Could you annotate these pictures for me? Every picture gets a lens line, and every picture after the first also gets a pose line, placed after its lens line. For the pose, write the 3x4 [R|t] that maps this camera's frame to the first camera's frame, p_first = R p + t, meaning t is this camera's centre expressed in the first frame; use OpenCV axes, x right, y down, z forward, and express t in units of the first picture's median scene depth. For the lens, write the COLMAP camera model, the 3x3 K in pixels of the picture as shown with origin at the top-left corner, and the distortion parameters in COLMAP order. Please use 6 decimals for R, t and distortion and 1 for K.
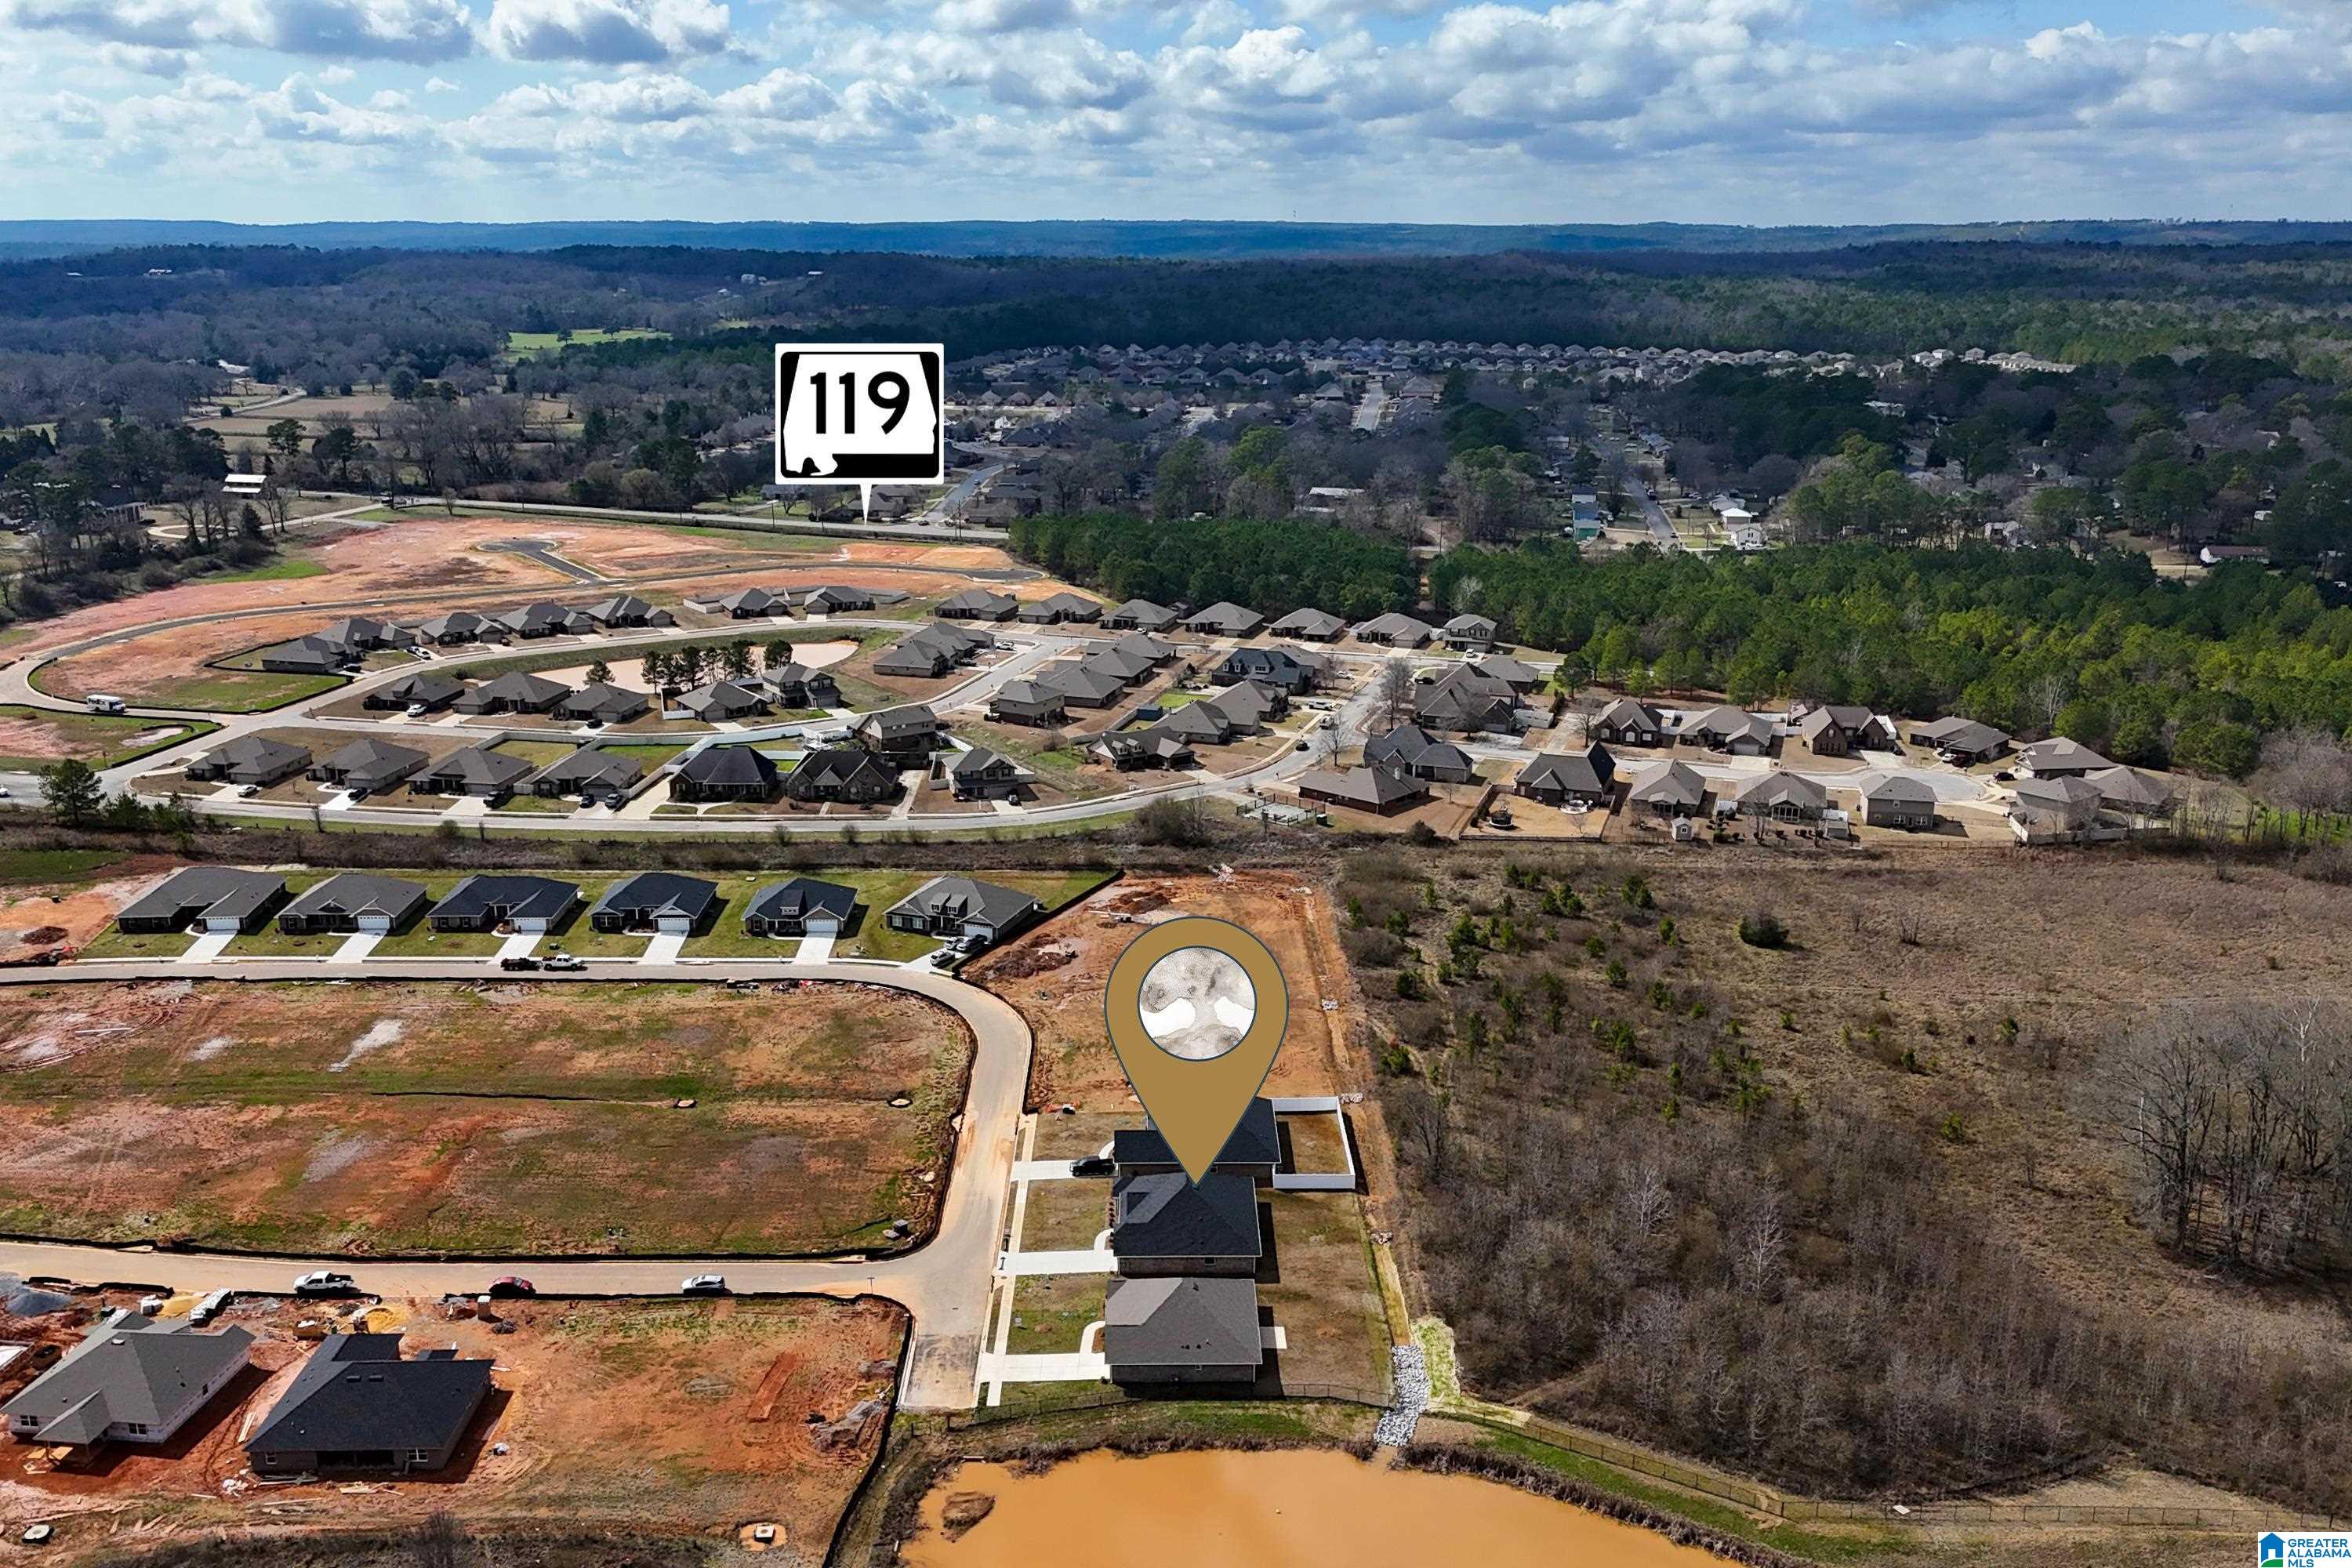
lens RADIAL K [[2064.8, 0, 1176.0], [0, 2064.8, 784.0], [0, 0, 1]] dist [0.191833, -0.343663]
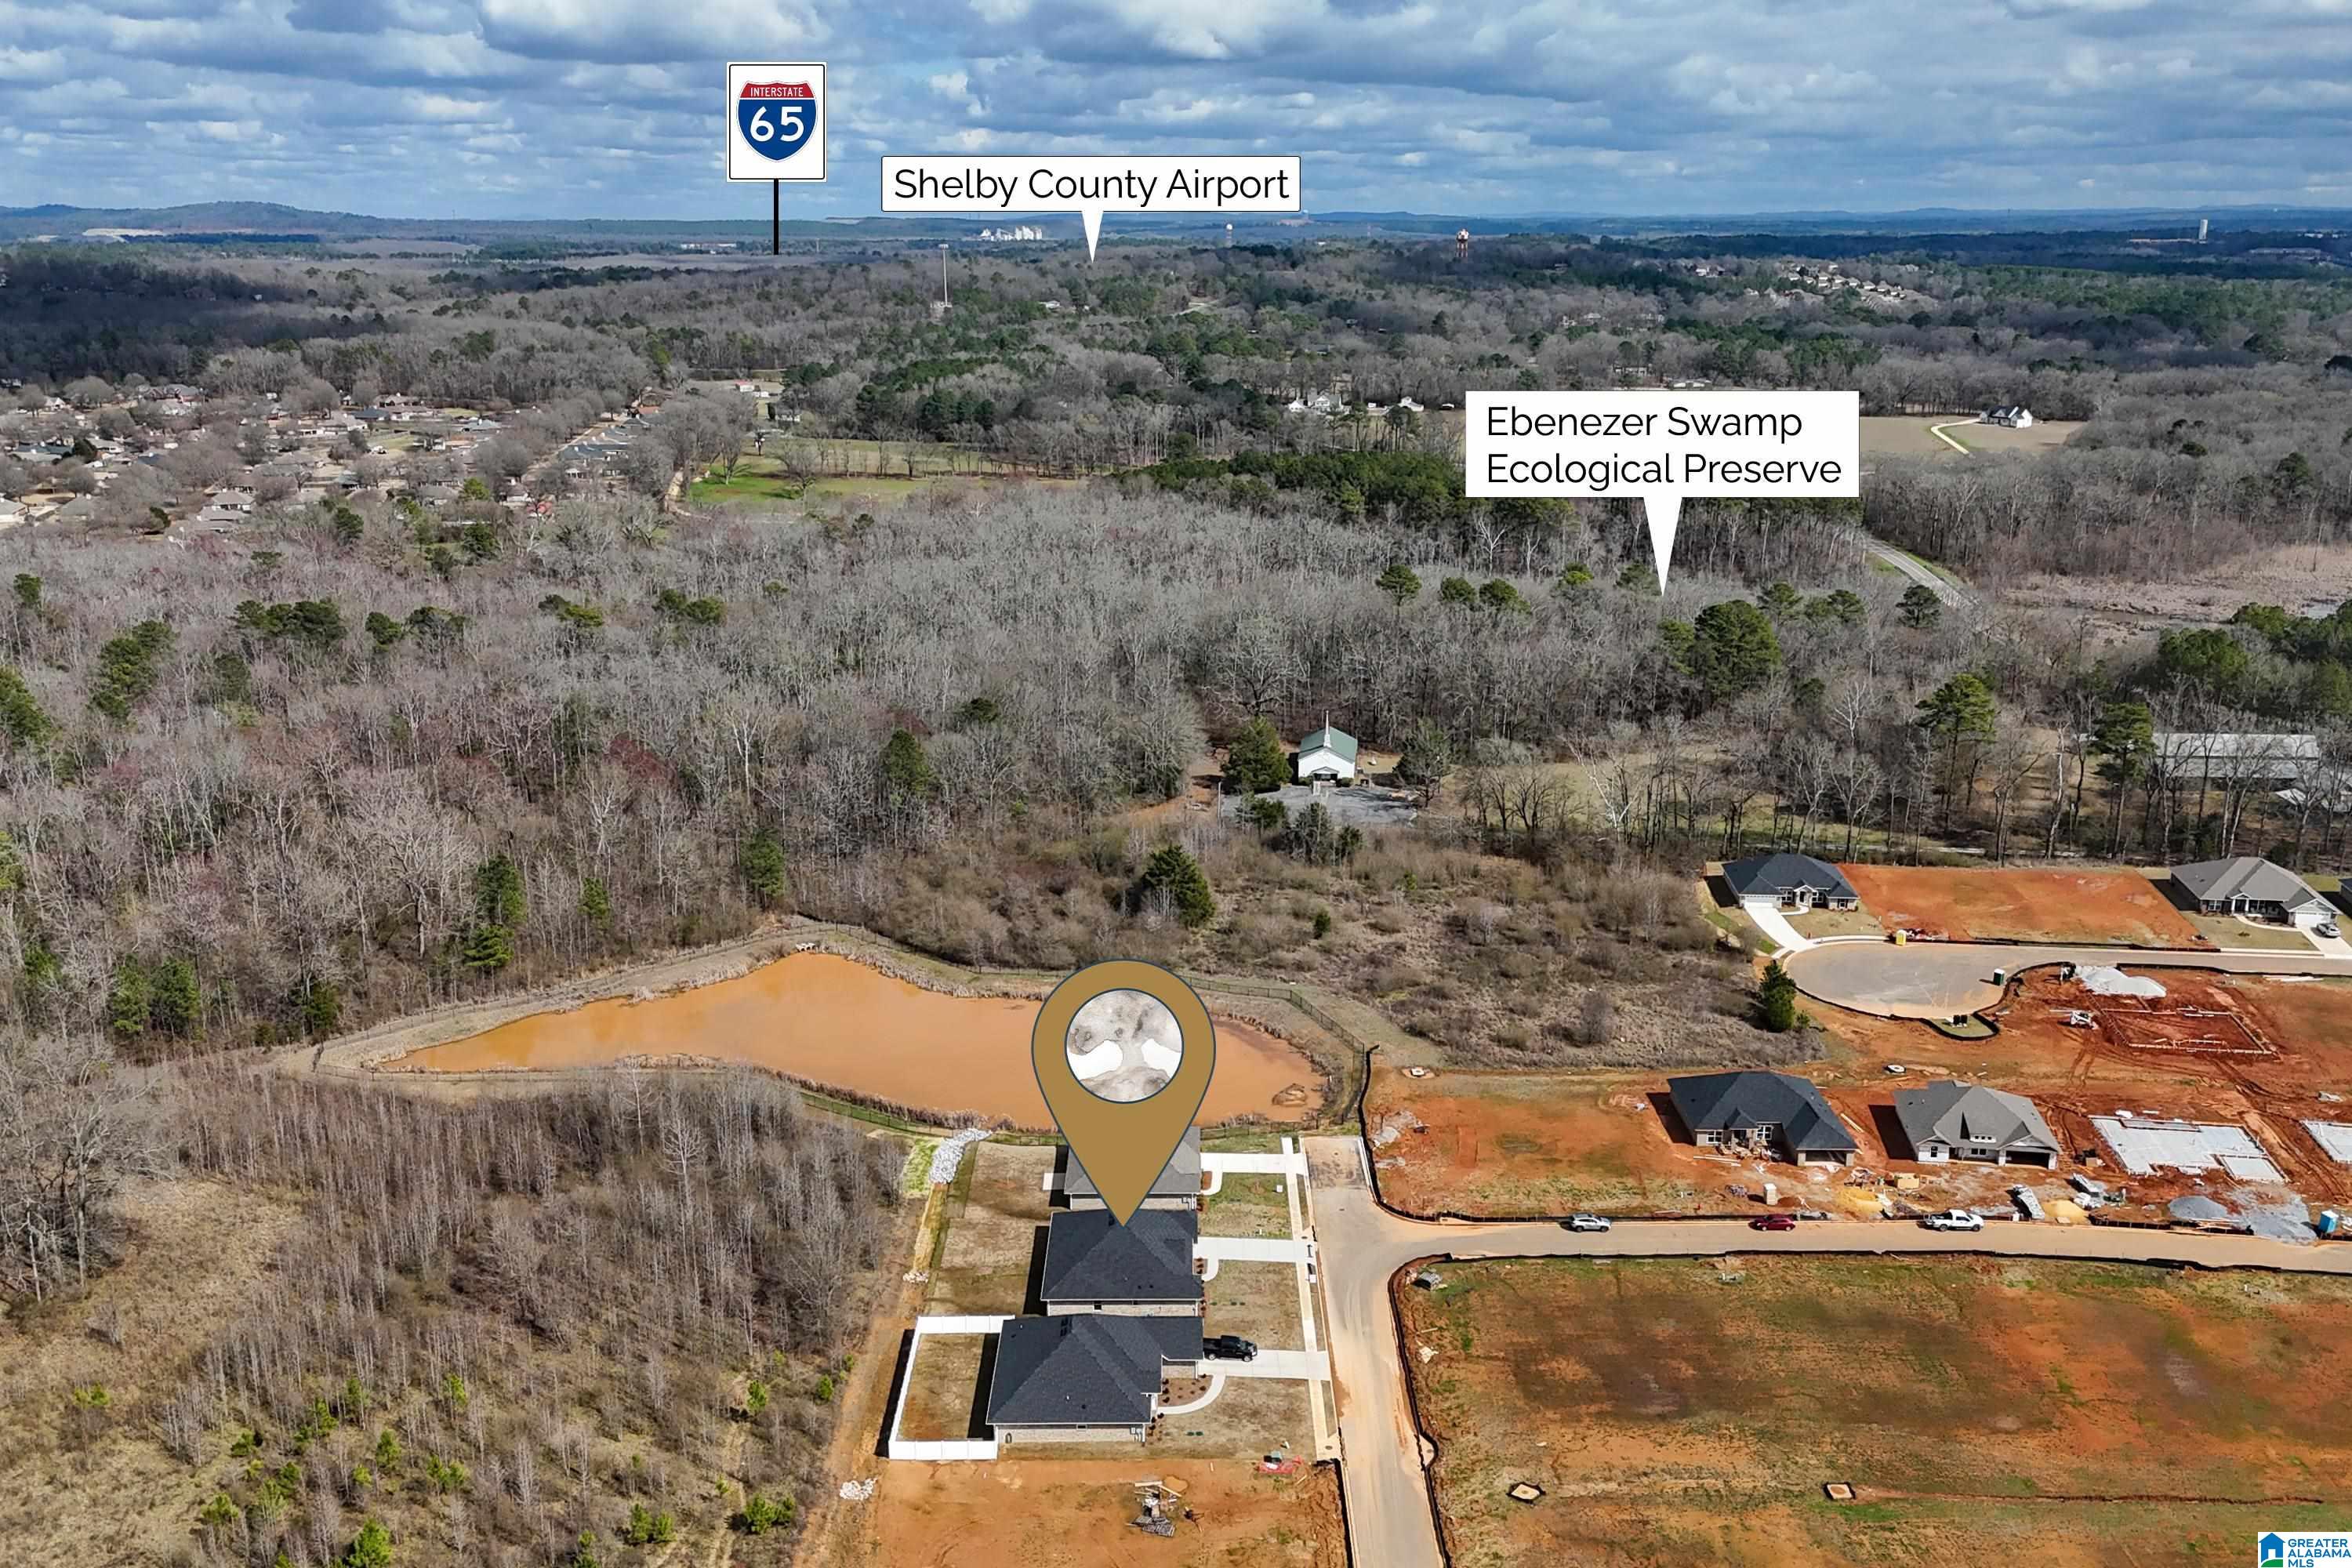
lens RADIAL K [[2049.0, 0, 1175.3], [0, 2049.0, 781.8], [0, 0, 1]] dist [0.063376, -0.043362]
pose [[-0.999914, -0.002847, 0.012773, -0.022858], [0.004123, 0.857837, 0.513905, -0.342349], [-0.012420, 0.513914, -0.857752, 1.267622]]
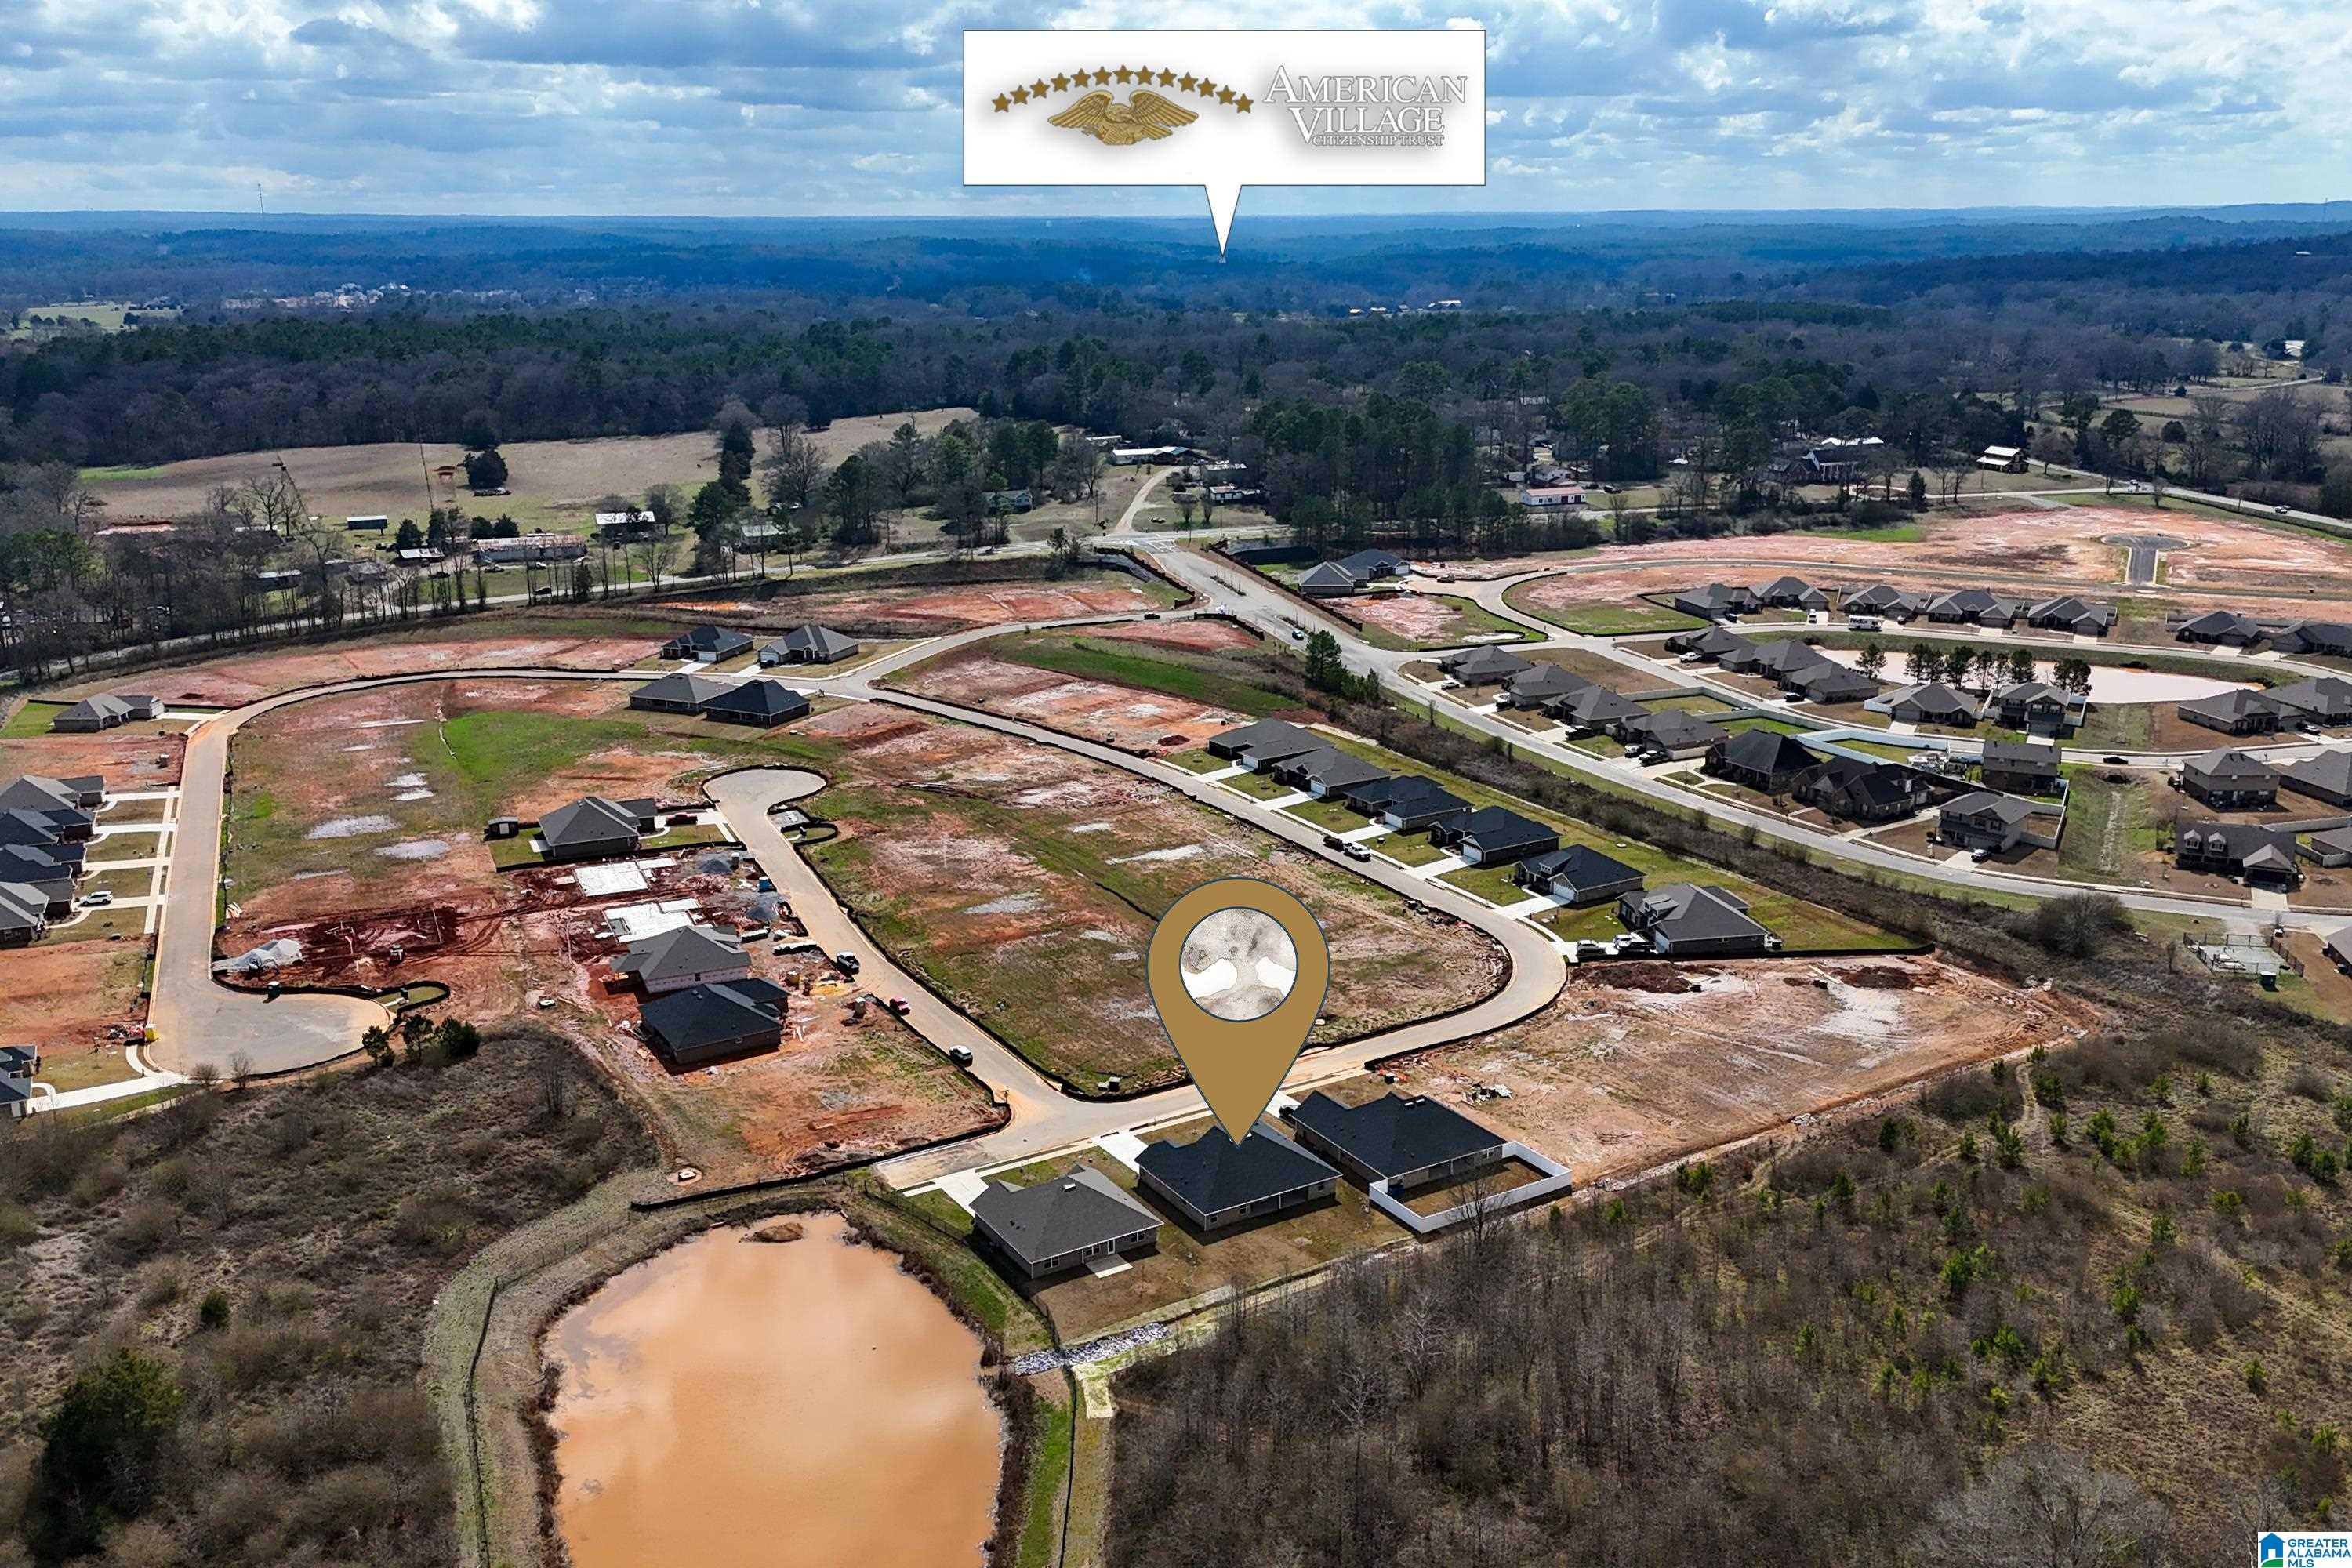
lens RADIAL K [[2064.8, 0, 1176.0], [0, 2064.8, 784.0], [0, 0, 1]] dist [0.191833, -0.343663]
pose [[0.507957, 0.227912, -0.830684, 0.603429], [-0.220310, 0.966661, 0.130502, -0.078724], [0.832733, 0.116719, 0.541233, 0.294476]]
